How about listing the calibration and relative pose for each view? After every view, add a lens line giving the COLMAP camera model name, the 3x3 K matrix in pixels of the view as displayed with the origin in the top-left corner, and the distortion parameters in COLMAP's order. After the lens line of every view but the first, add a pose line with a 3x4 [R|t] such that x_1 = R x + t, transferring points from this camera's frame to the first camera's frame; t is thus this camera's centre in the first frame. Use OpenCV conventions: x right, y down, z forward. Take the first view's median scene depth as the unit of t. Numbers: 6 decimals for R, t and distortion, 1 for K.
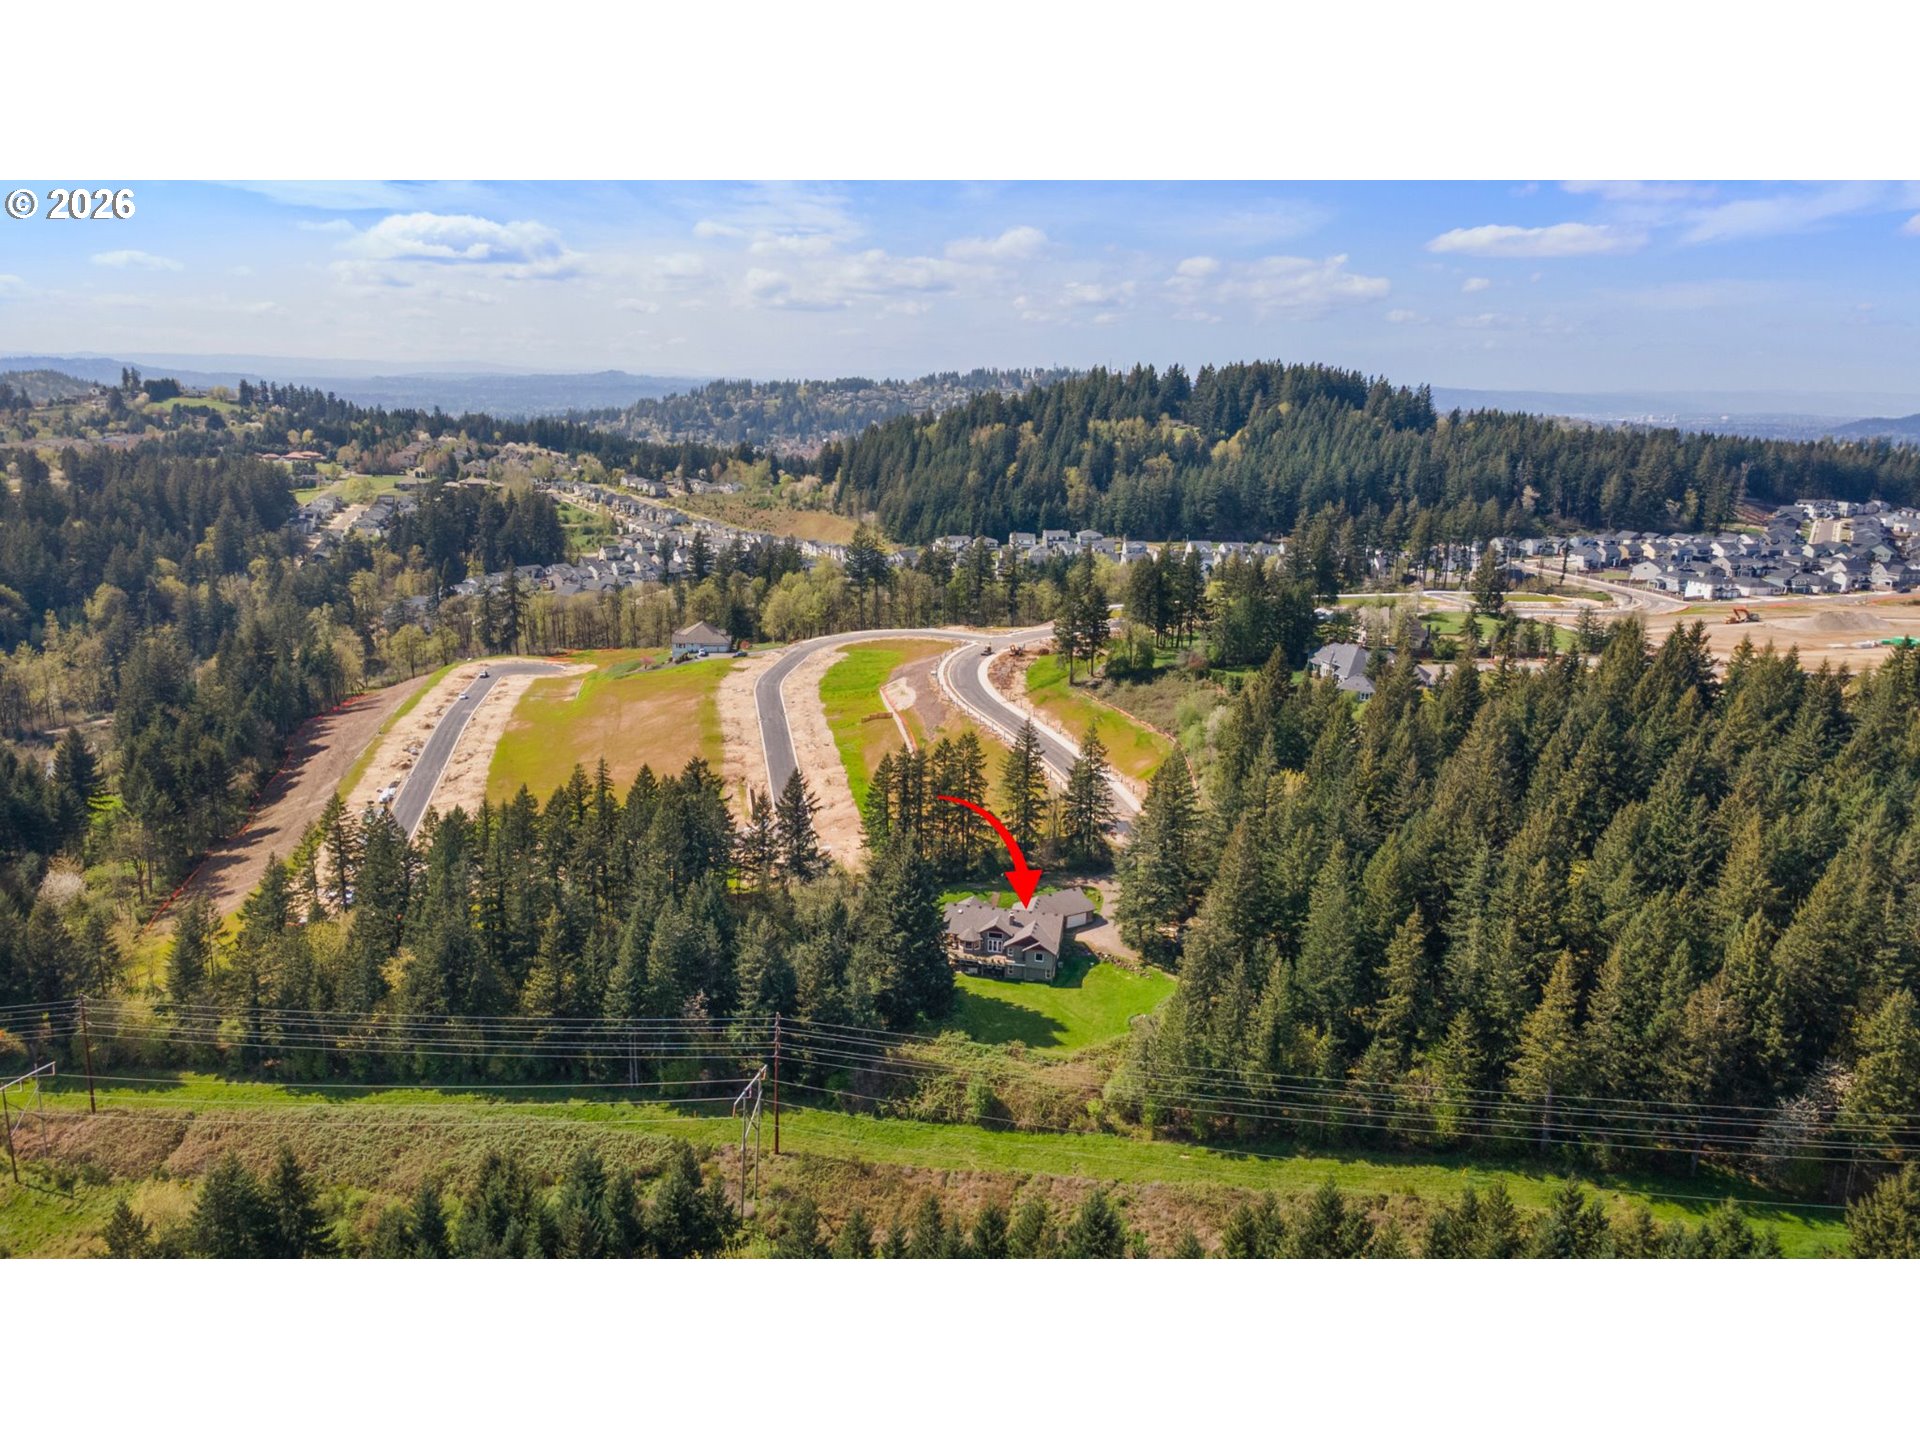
lens RADIAL K [[1434.8, 0, 960.0], [0, 1434.8, 720.0], [0, 0, 1]] dist [0.038541, 0.006881]
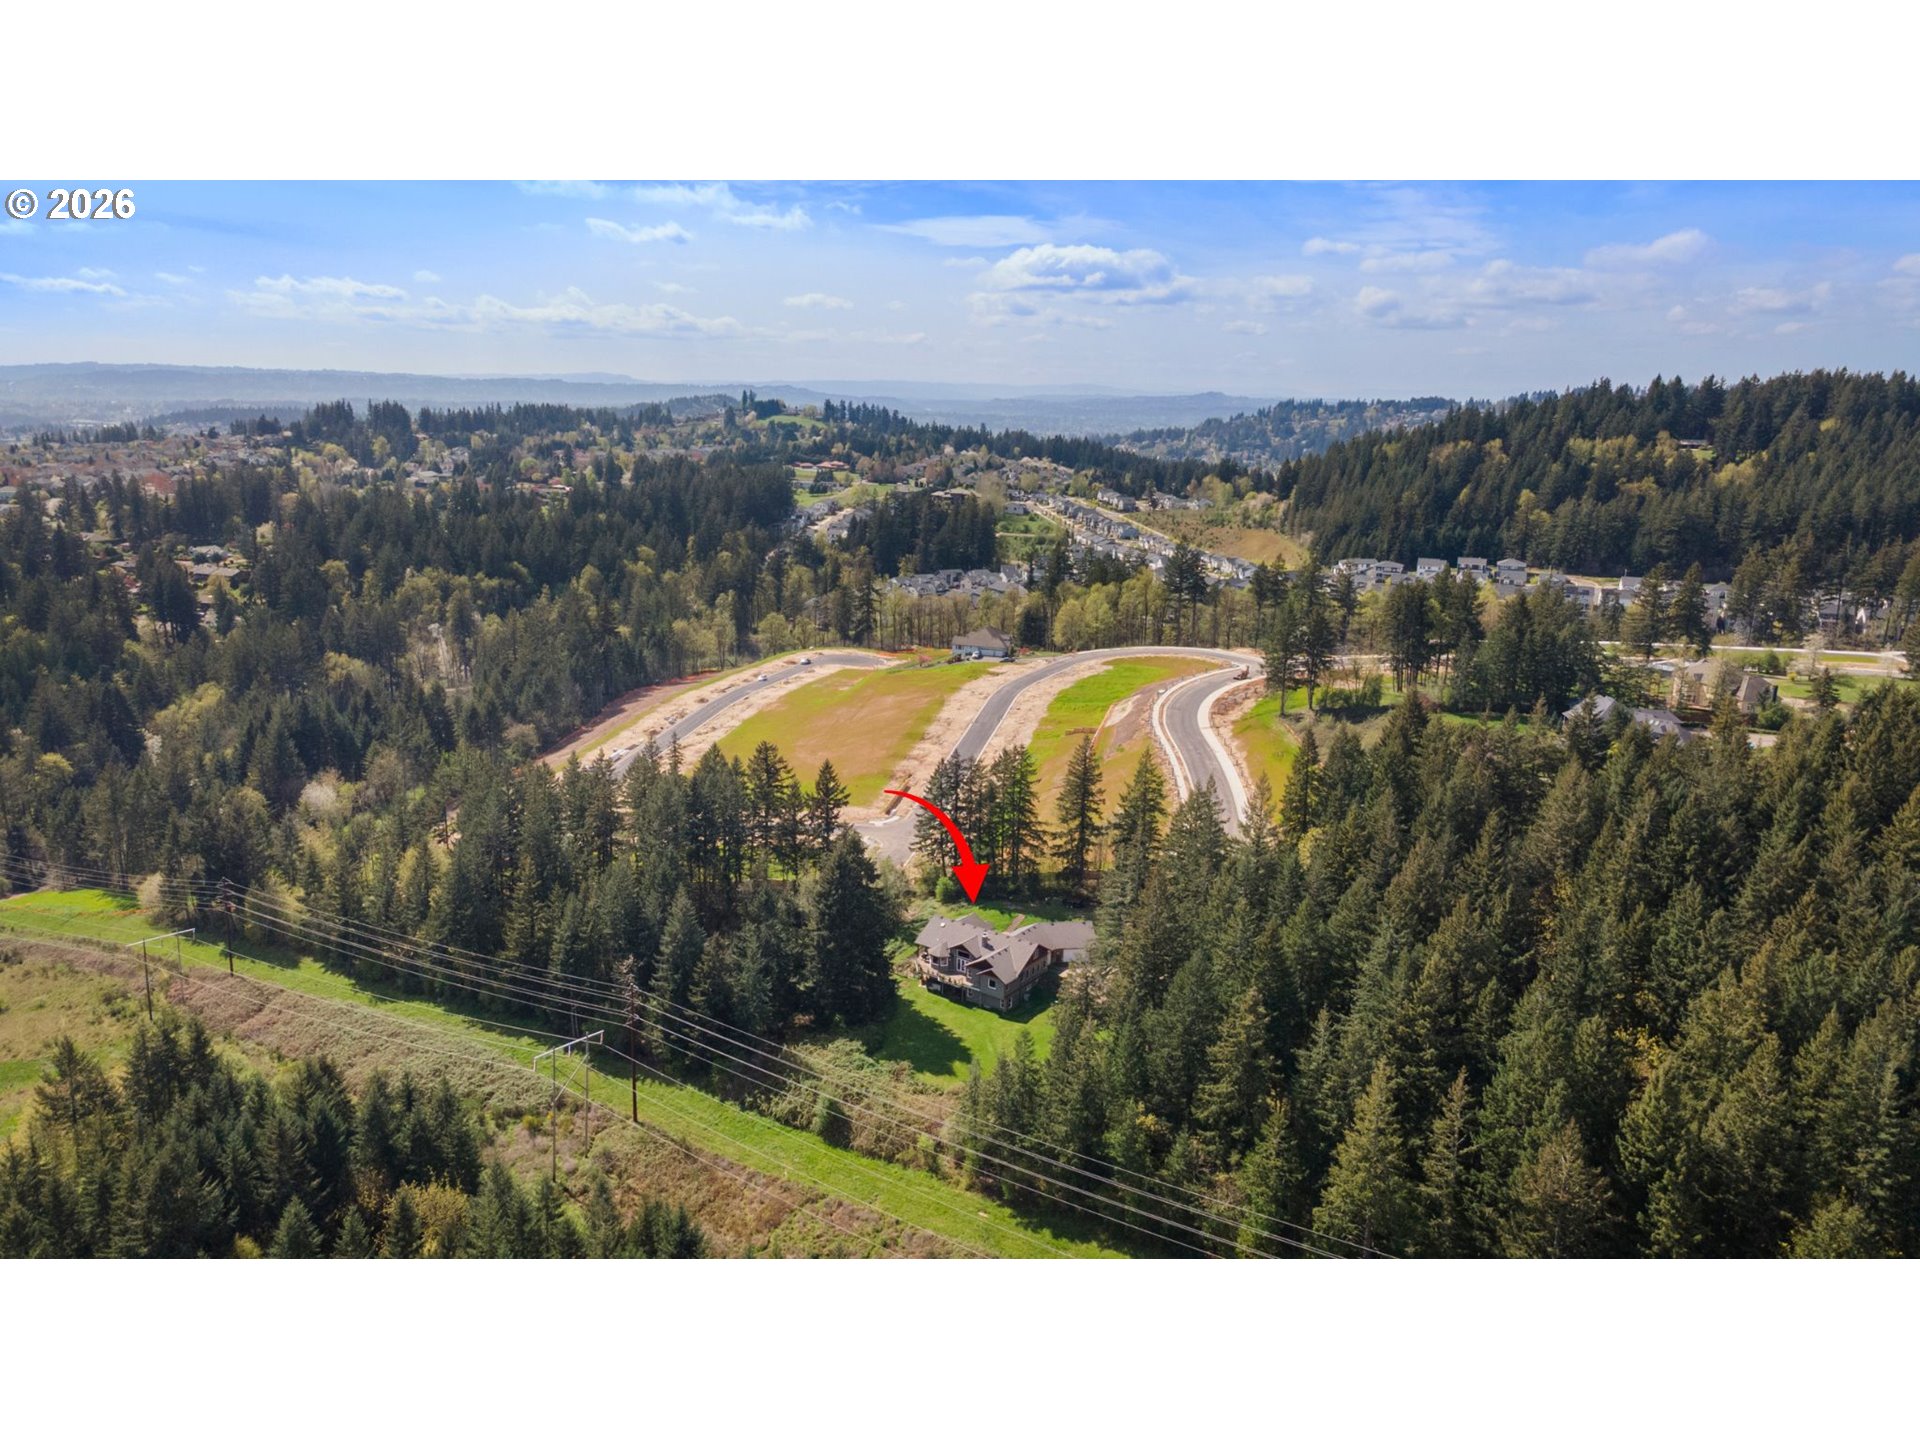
lens RADIAL K [[1434.8, 0, 960.0], [0, 1434.8, 720.0], [0, 0, 1]] dist [0.038541, 0.006881]
pose [[0.910908, 0.092816, -0.402035, 0.111620], [-0.098891, 0.995082, 0.005668, -0.002947], [0.400584, 0.034595, 0.915607, 0.033898]]
